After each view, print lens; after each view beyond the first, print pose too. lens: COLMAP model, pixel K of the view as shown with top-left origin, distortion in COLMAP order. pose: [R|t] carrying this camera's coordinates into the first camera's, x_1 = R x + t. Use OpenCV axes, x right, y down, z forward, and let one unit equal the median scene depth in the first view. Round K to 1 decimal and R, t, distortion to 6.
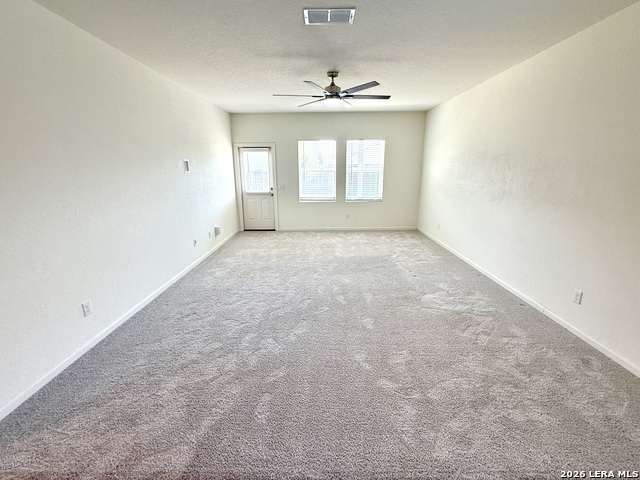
lens RADIAL K [[293.0, 0, 320.0], [0, 293.0, 240.0], [0, 0, 1]] dist [0.000582, 0.000173]
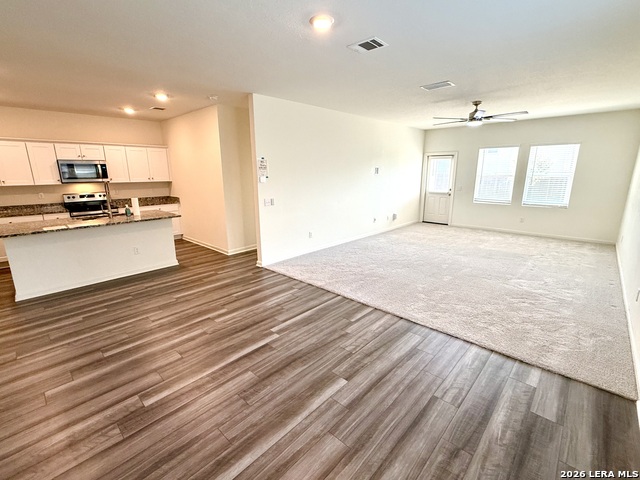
lens RADIAL K [[293.0, 0, 320.0], [0, 293.0, 240.0], [0, 0, 1]] dist [0.000582, 0.000173]
pose [[0.730886, 0.161723, -0.663062, 0.285863], [-0.168595, 0.984194, 0.054207, 0.054148], [0.661348, 0.072170, 0.746599, -0.238596]]
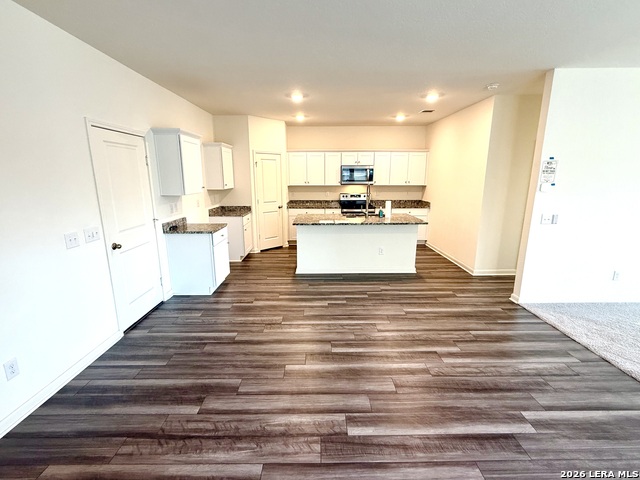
lens RADIAL K [[293.0, 0, 320.0], [0, 293.0, 240.0], [0, 0, 1]] dist [0.000582, 0.000173]
pose [[0.012760, 0.224507, -0.974389, 0.206331], [-0.244996, 0.945468, 0.214635, 0.045293], [0.969440, 0.235982, 0.067067, -0.206251]]
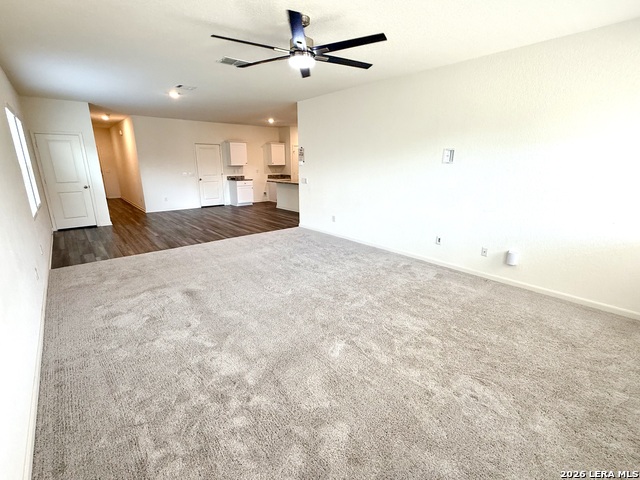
lens RADIAL K [[293.0, 0, 320.0], [0, 293.0, 240.0], [0, 0, 1]] dist [0.000582, 0.000173]
pose [[-0.752632, 0.179146, -0.633602, 0.304203], [-0.156983, 0.885706, 0.436900, -0.235607], [0.639454, 0.428289, -0.638488, 0.948668]]
